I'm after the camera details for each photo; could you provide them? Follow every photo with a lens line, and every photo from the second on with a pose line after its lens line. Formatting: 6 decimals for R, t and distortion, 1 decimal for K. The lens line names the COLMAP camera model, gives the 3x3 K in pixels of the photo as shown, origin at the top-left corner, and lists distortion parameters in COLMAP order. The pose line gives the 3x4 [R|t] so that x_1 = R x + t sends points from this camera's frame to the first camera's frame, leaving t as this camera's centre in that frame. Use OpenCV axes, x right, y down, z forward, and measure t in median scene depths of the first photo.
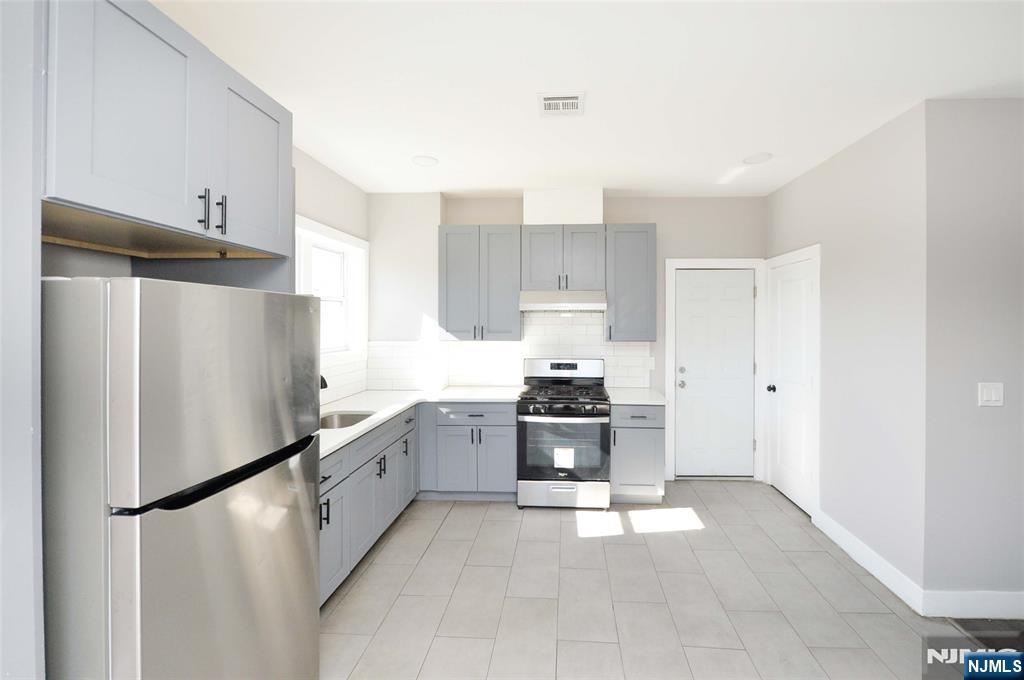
lens RADIAL K [[420.6, 0, 542.2], [0, 420.6, 319.1], [0, 0, 1]] dist [-0.001141, -0.000195]
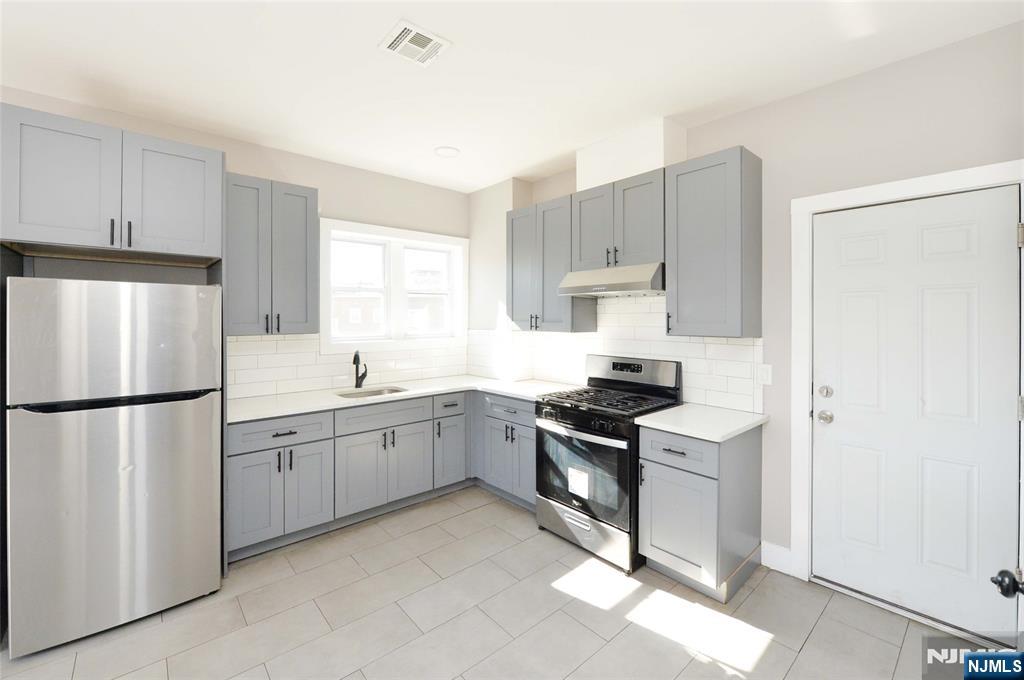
lens RADIAL K [[420.6, 0, 542.2], [0, 420.6, 319.1], [0, 0, 1]] dist [-0.001141, -0.000195]
pose [[0.712273, -0.000528, -0.701903, 0.499881], [-0.000436, 0.999999, -0.001194, 0.027010], [0.701903, 0.001157, 0.712272, 0.364037]]
